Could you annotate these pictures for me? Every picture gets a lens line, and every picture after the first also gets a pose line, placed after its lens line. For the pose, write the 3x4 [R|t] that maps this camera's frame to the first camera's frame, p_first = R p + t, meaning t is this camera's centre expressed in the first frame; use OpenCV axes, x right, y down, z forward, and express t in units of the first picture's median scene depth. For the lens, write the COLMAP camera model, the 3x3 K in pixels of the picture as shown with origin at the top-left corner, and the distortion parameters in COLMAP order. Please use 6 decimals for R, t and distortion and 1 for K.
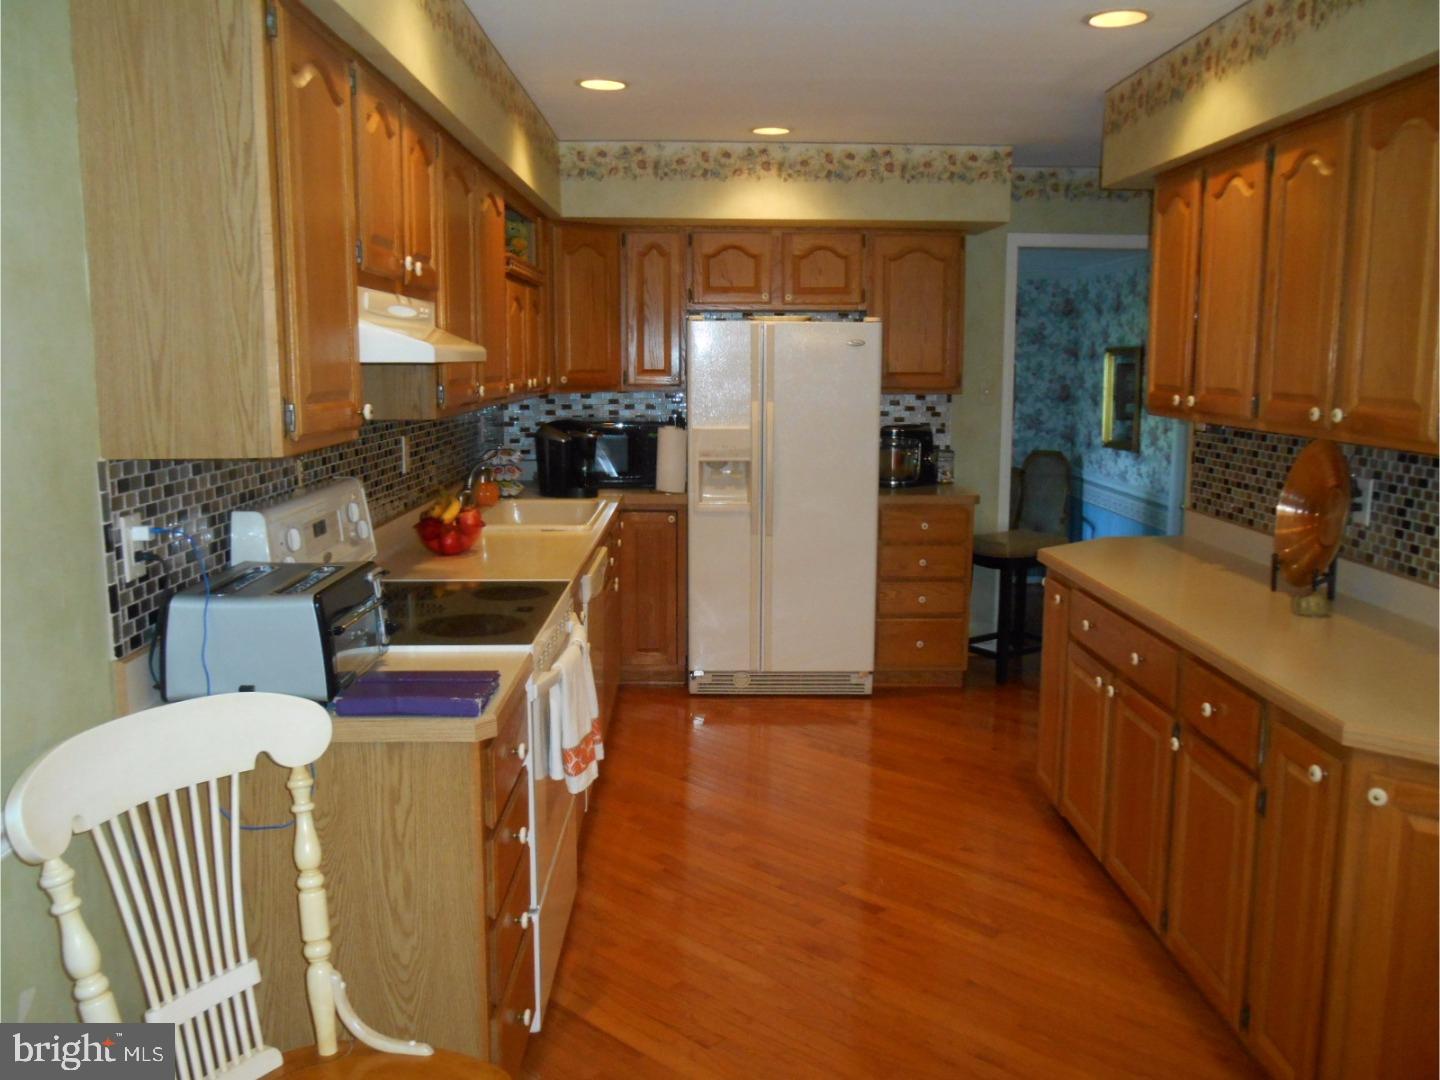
lens RADIAL K [[1208.9, 0, 720.0], [0, 1208.9, 540.0], [0, 0, 1]] dist [-0.071961, 0.063583]
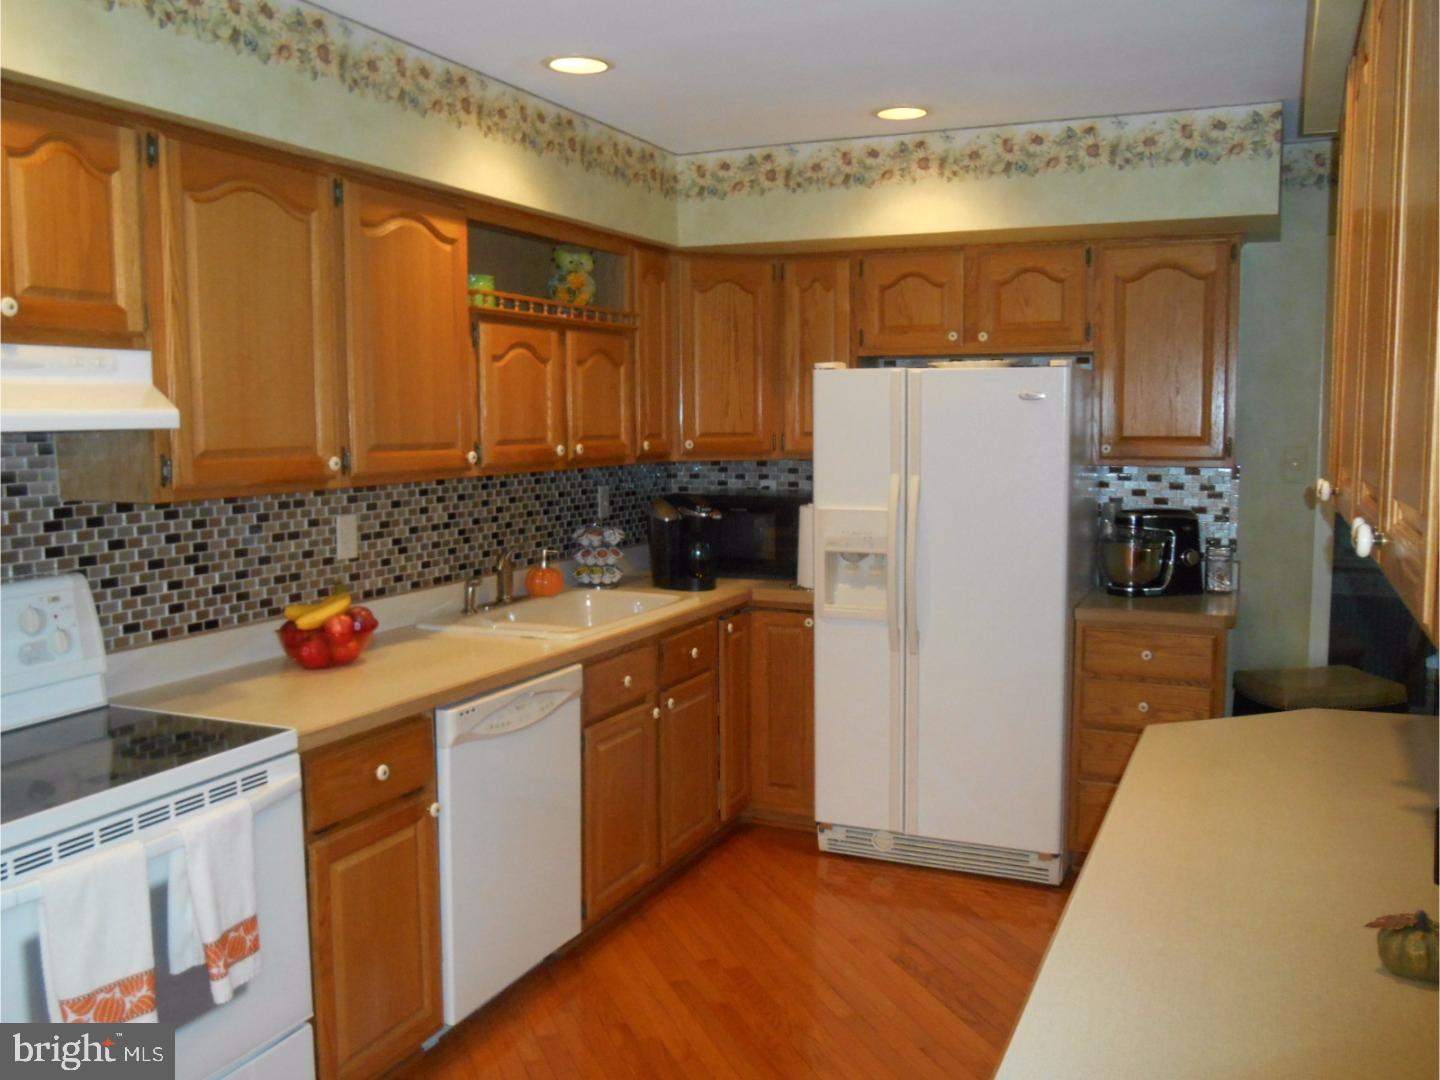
lens RADIAL K [[1234.9, 0, 720.0], [0, 1234.9, 540.0], [0, 0, 1]] dist [-0.067873, 0.063816]
pose [[0.906298, 0.036989, -0.421017, 0.320675], [-0.058295, 0.997582, -0.037844, -0.049162], [0.418599, 0.058841, 0.906263, 0.330517]]
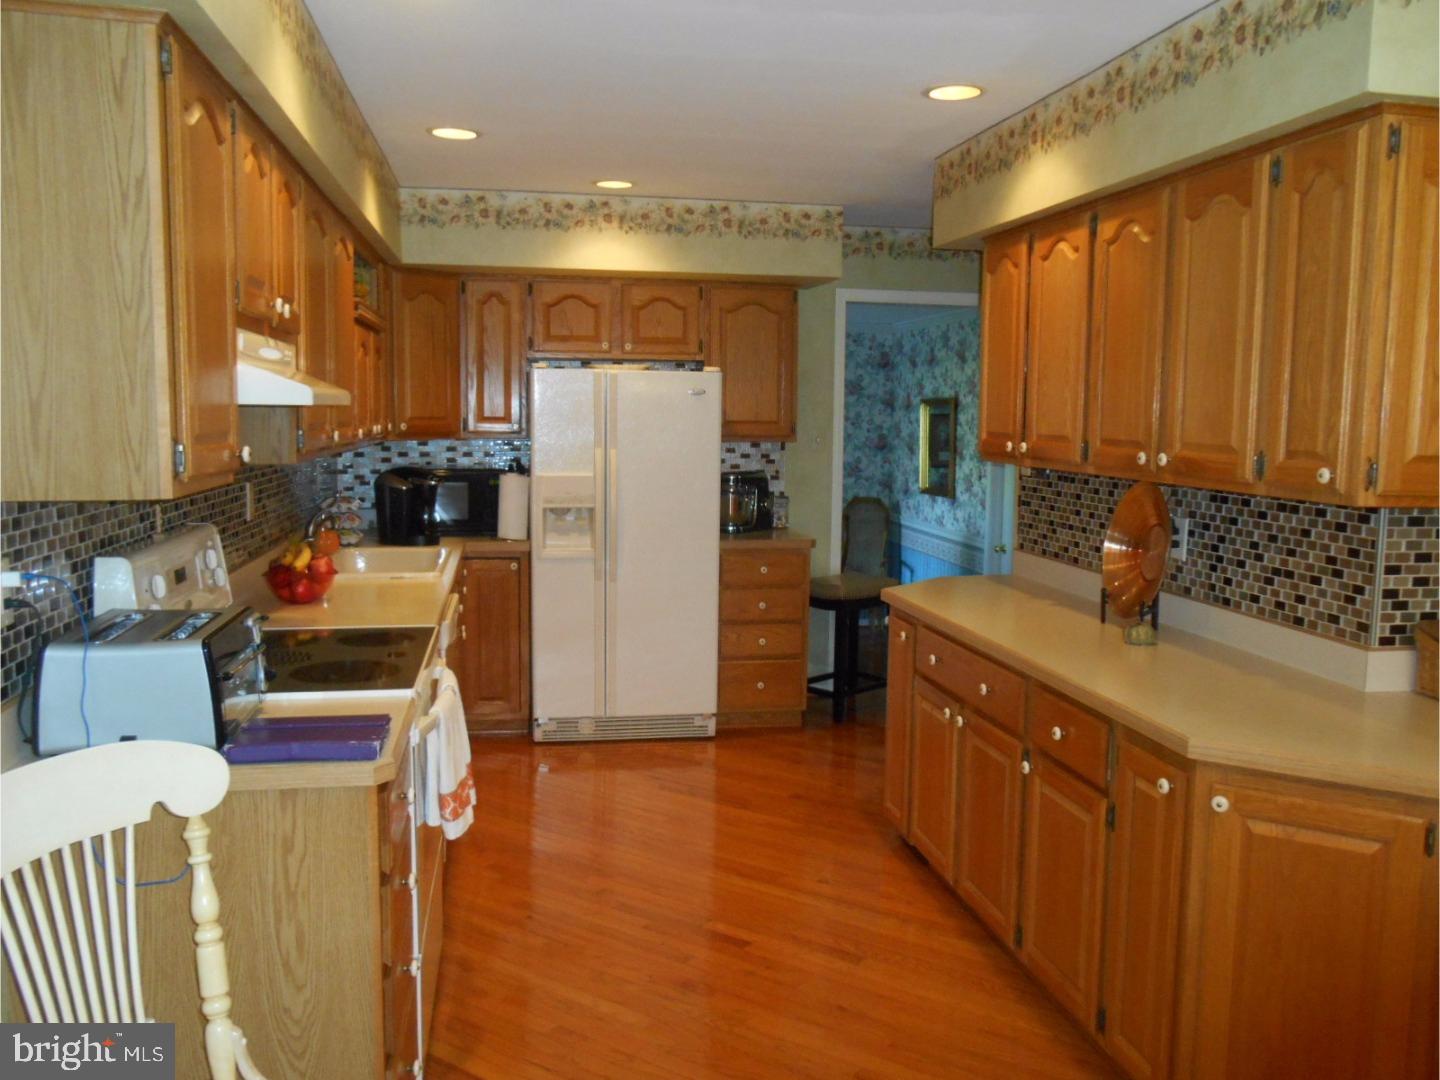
lens RADIAL K [[1208.9, 0, 720.0], [0, 1208.9, 540.0], [0, 0, 1]] dist [-0.071961, 0.063583]
pose [[0.987662, -0.008695, 0.156360, -0.036985], [0.015135, 0.999083, -0.040041, 0.004855], [-0.155868, 0.041914, 0.986888, -0.013776]]
